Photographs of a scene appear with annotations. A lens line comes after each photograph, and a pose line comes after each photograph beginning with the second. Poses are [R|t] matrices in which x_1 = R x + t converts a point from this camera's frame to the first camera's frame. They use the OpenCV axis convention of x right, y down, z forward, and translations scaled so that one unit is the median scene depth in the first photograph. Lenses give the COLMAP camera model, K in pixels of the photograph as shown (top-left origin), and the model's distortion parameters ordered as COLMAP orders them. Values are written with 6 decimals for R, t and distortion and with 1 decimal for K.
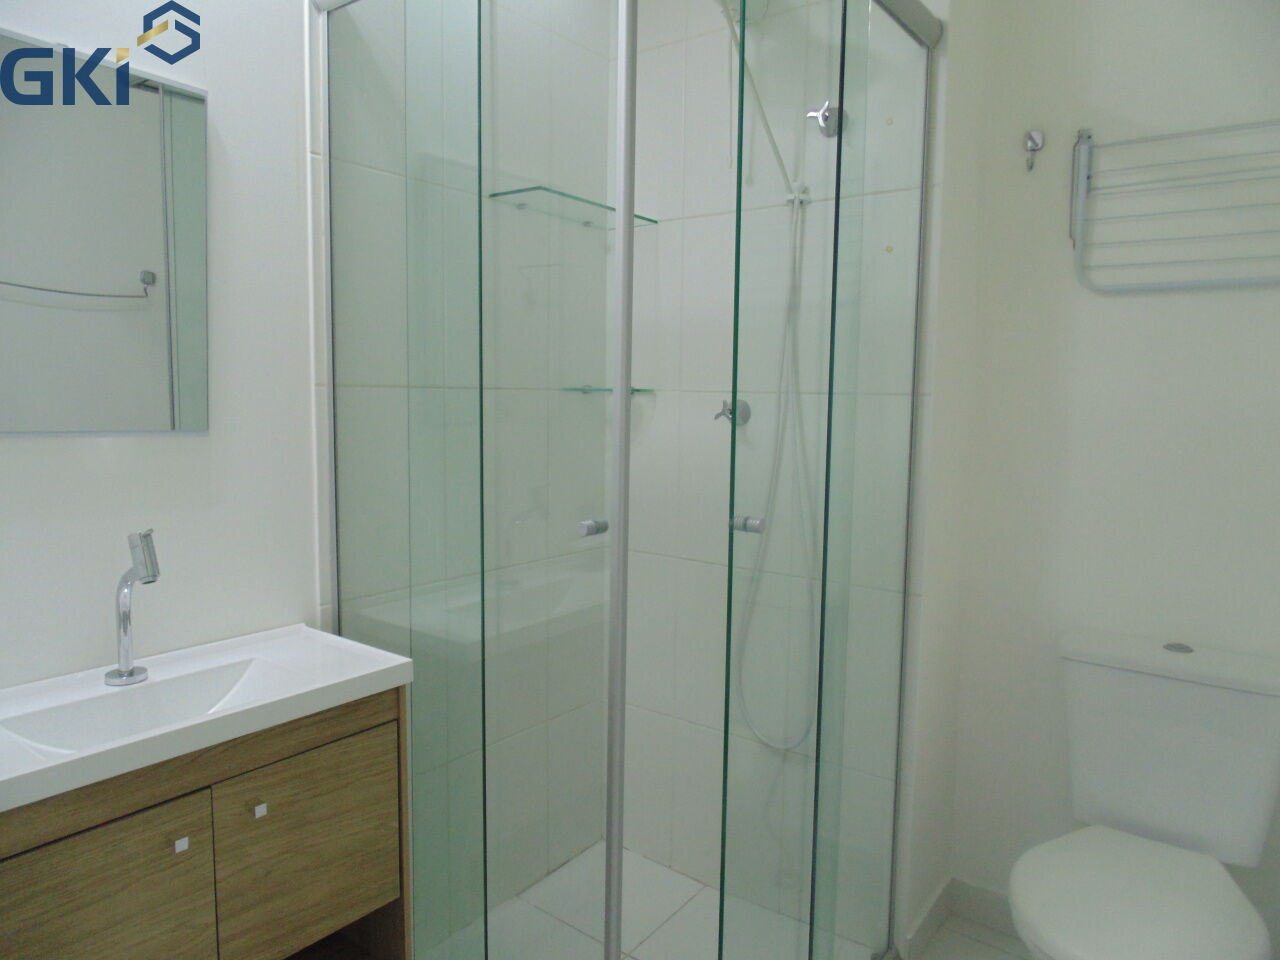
lens RADIAL K [[838.3, 0, 640.0], [0, 838.3, 480.0], [0, 0, 1]] dist [-0.032559, 0.000332]
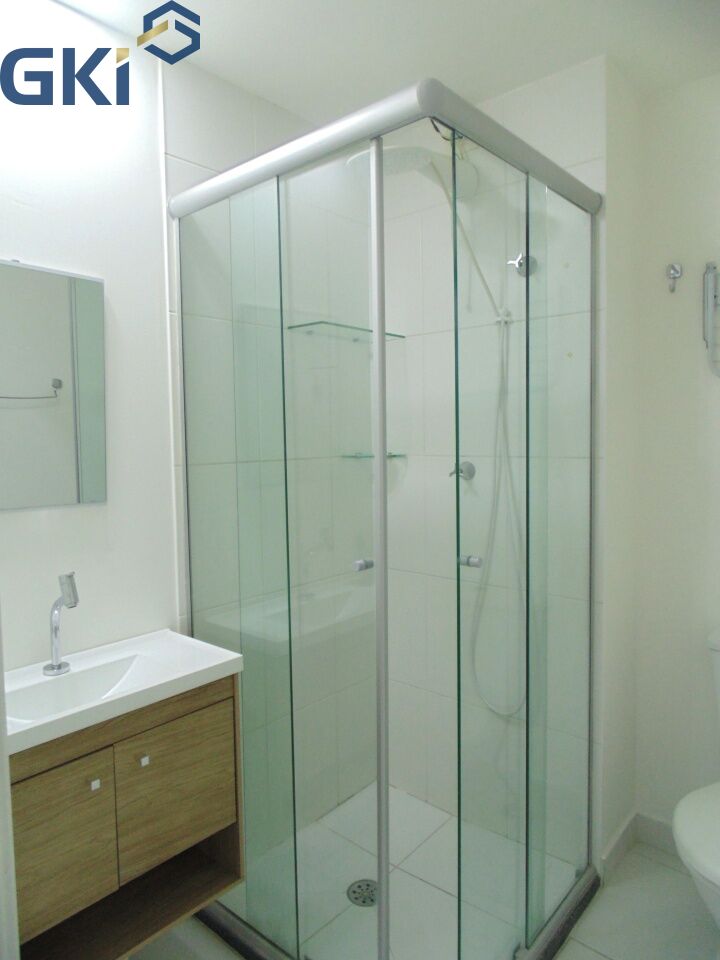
lens RADIAL K [[638.3, 0, 350.1], [0, 638.3, 463.9], [0, 0, 1]] dist [-0.027062, 0.002525]
pose [[0.996177, -0.027353, -0.082970, 0.015586], [0.023317, 0.998516, -0.049222, -0.055617], [0.084193, 0.047099, 0.995336, -0.101824]]
